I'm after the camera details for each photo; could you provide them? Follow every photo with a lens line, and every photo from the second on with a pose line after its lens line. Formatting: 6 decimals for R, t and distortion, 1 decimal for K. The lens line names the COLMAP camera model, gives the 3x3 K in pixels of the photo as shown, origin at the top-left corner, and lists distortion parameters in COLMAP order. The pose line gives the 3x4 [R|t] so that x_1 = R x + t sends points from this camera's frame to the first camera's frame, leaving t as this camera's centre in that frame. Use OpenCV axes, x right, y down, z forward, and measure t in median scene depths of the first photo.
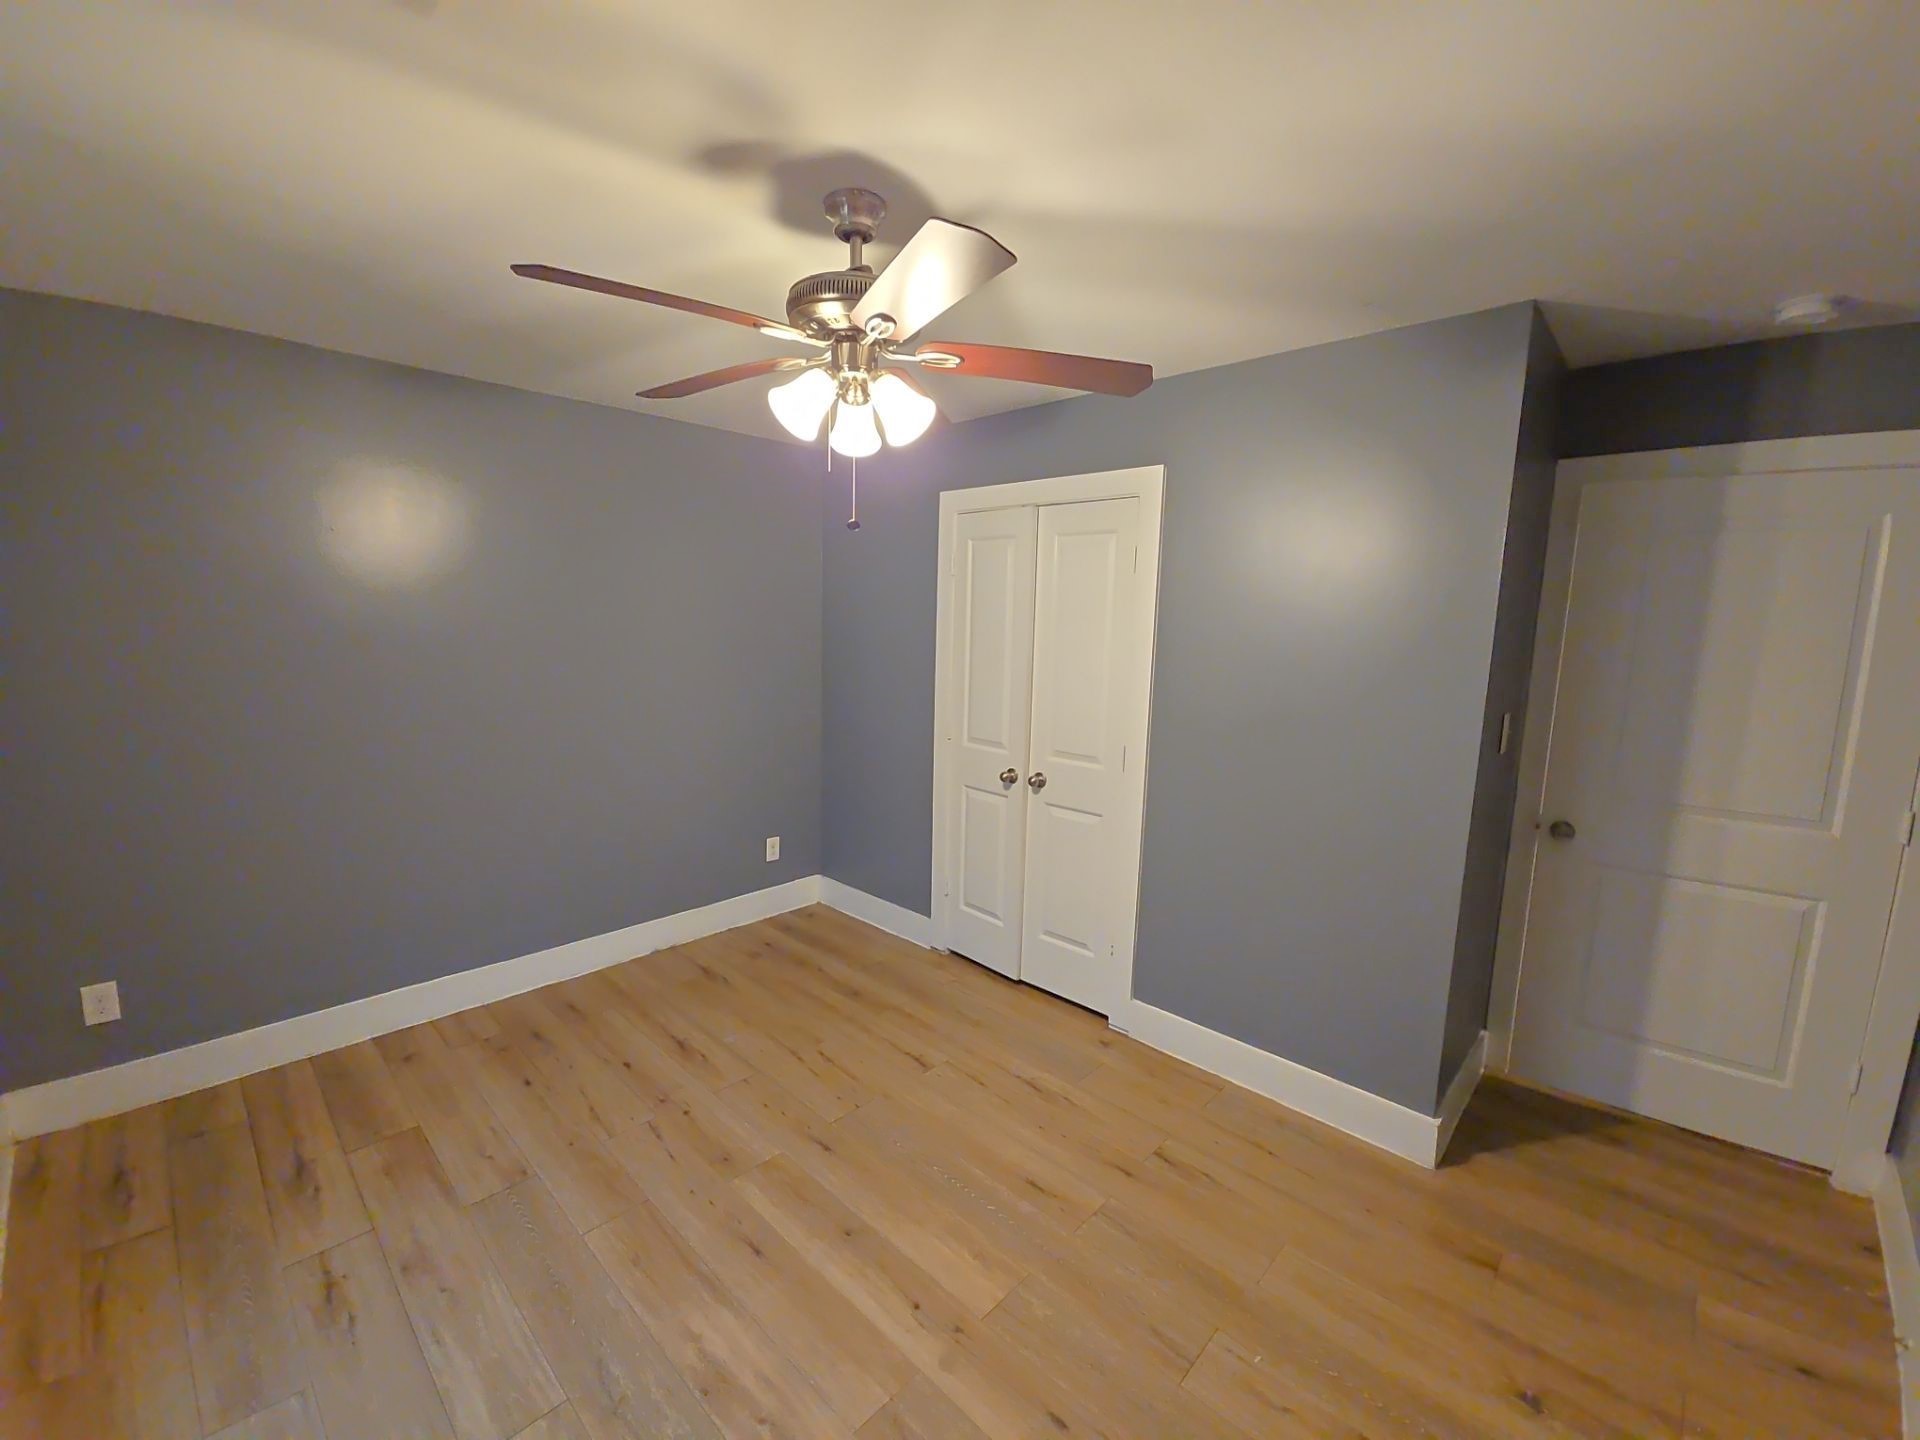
lens RADIAL K [[773.6, 0, 970.9], [0, 773.6, 728.7], [0, 0, 1]] dist [-0.006376, -0.003748]
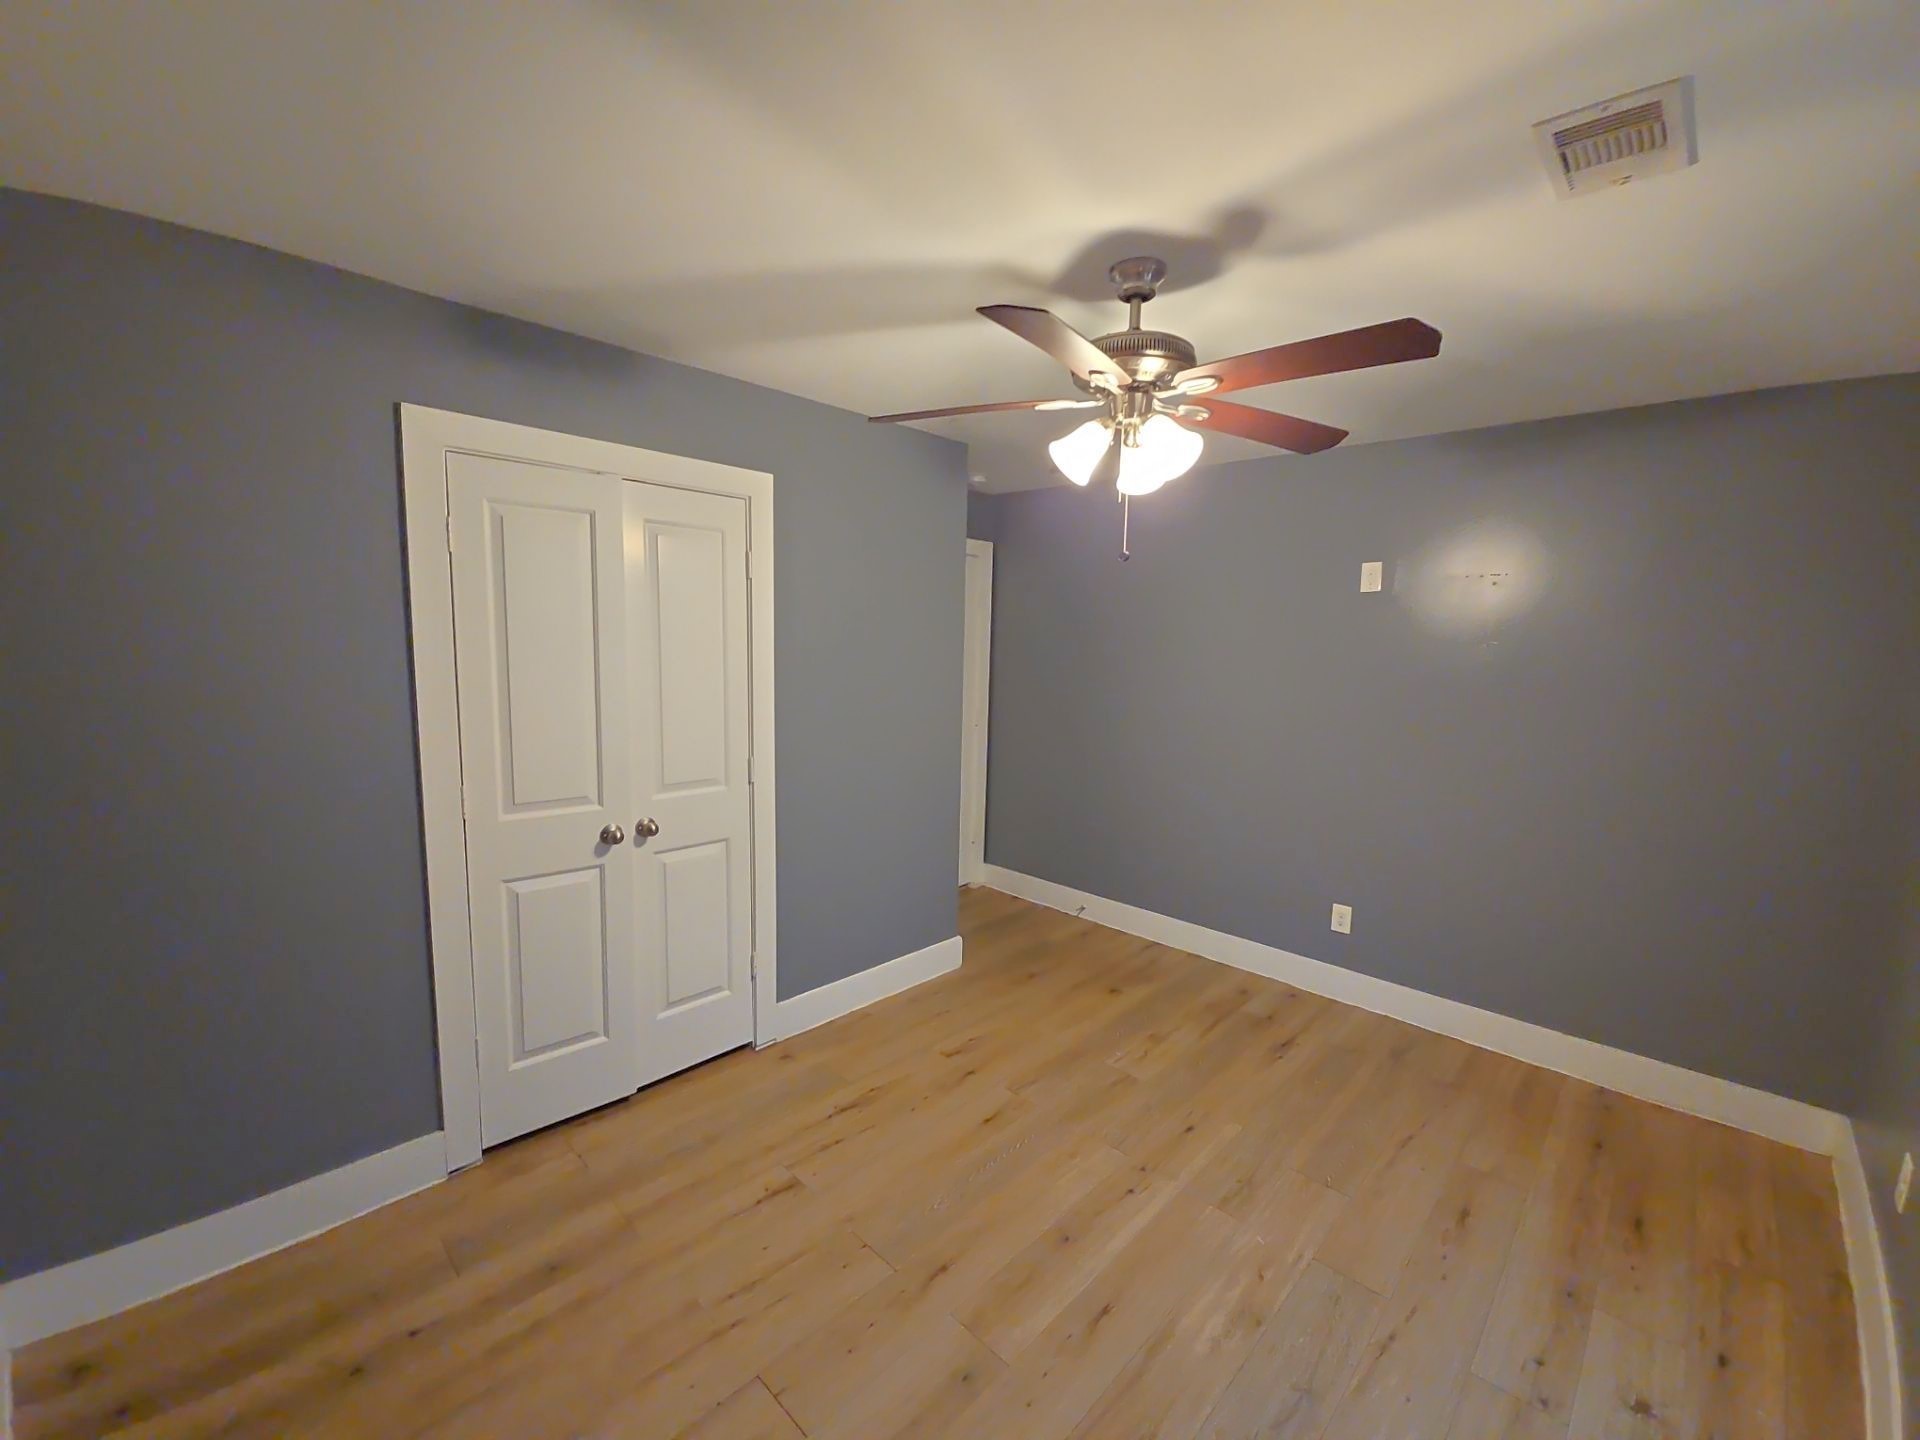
lens RADIAL K [[773.6, 0, 941.4], [0, 773.6, 729.4], [0, 0, 1]] dist [-0.006376, -0.003748]
pose [[0.027663, -0.146965, 0.988755, -1.040845], [0.114373, 0.983103, 0.142925, -0.173374], [-0.993053, 0.109133, 0.044004, 1.008689]]
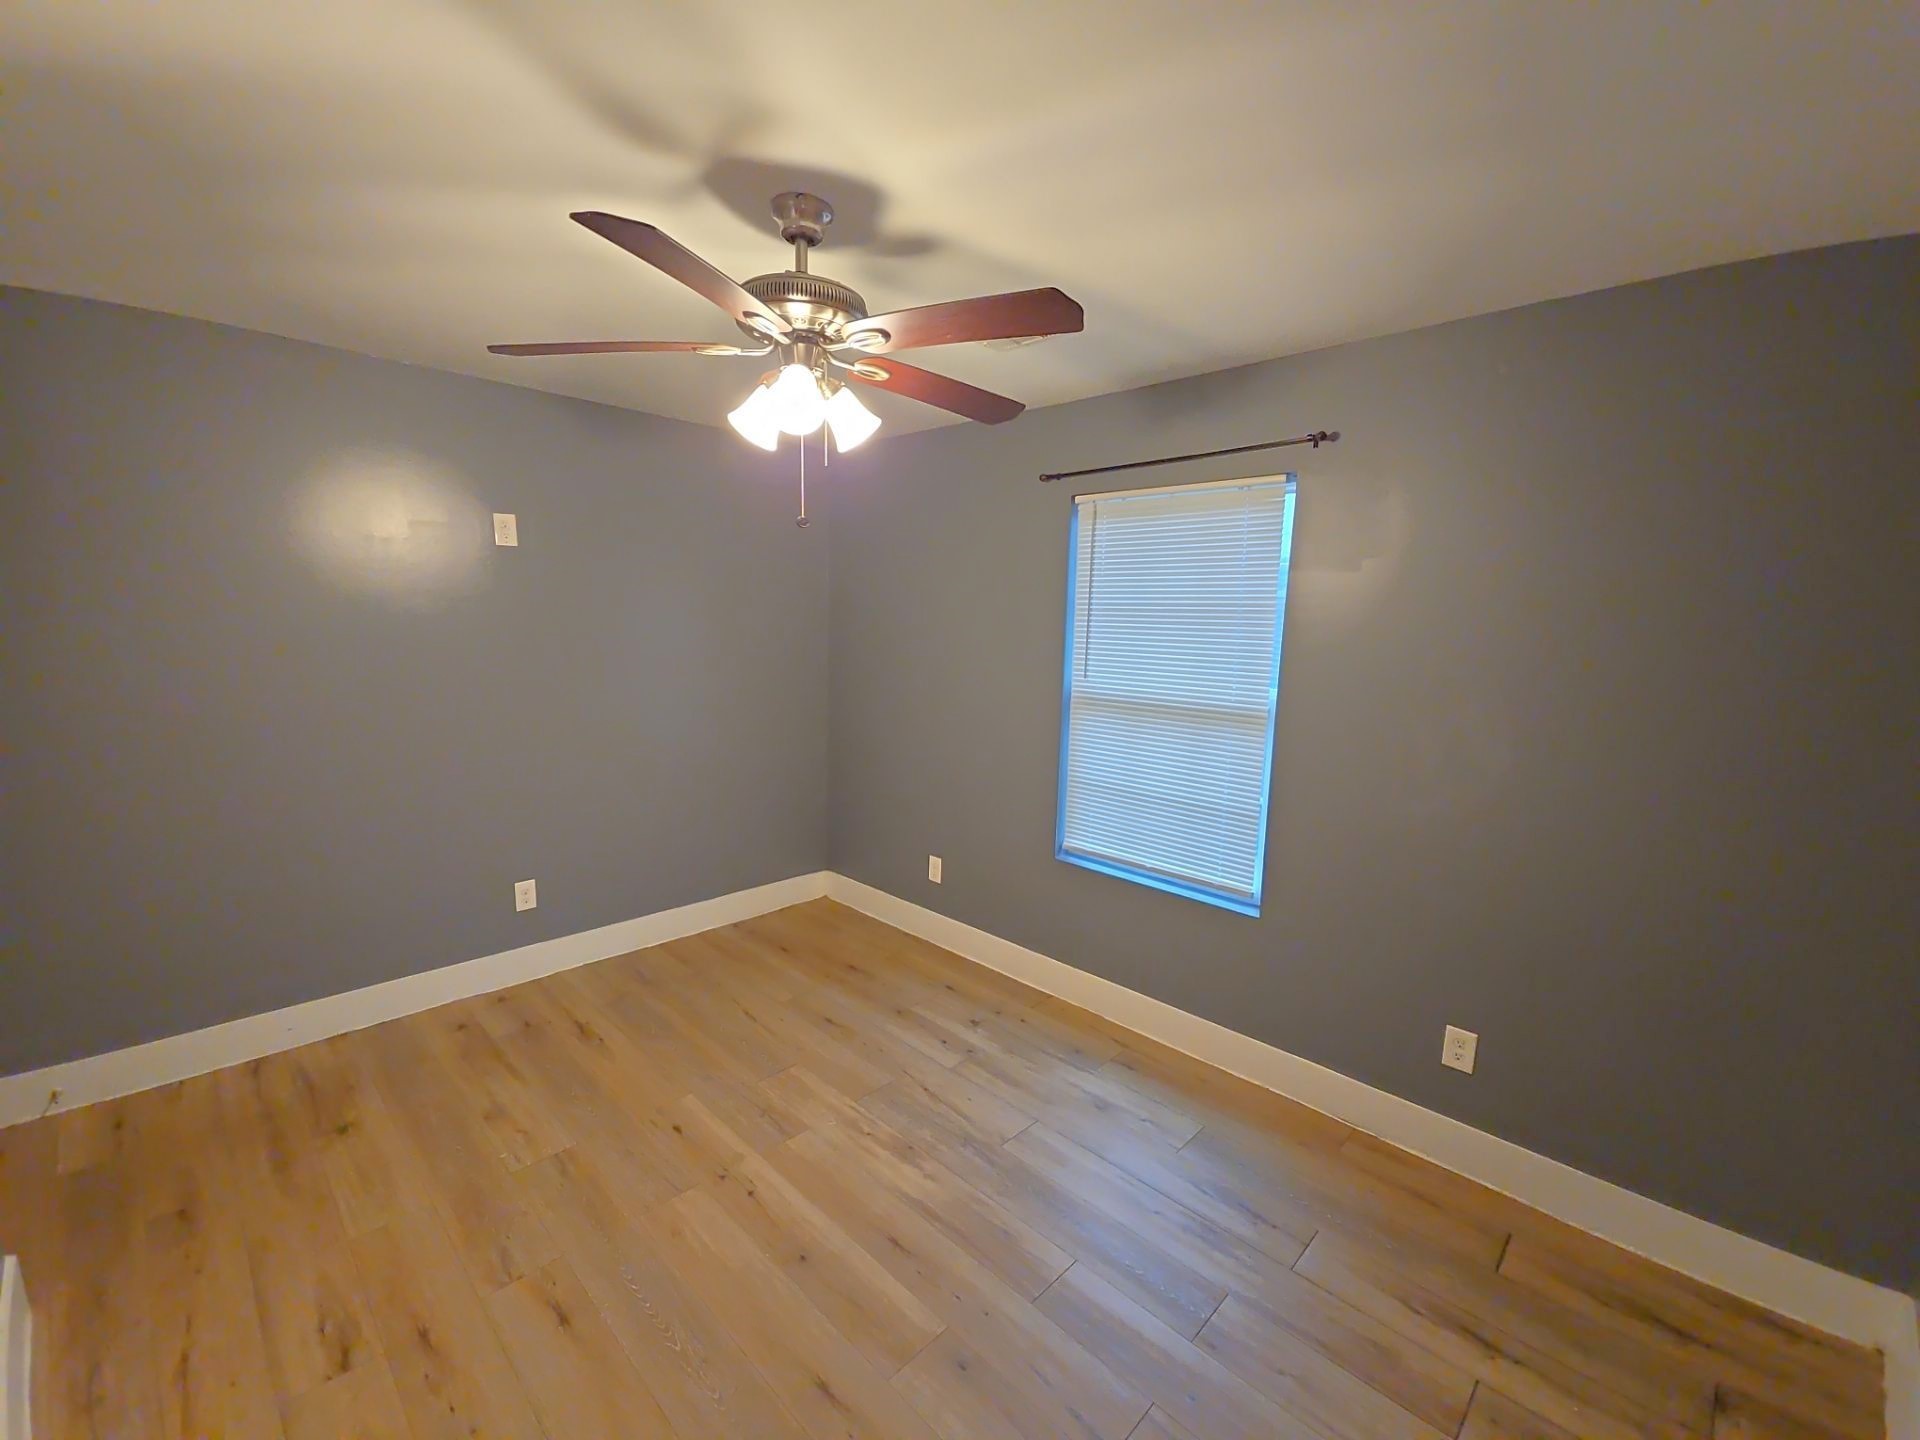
lens RADIAL K [[773.6, 0, 970.4], [0, 773.6, 728.3], [0, 0, 1]] dist [-0.006376, -0.003748]
pose [[-0.998524, -0.054169, 0.003964, -0.322697], [-0.051006, 0.960292, 0.274294, -0.239833], [-0.018665, 0.273687, -0.961638, 1.673587]]
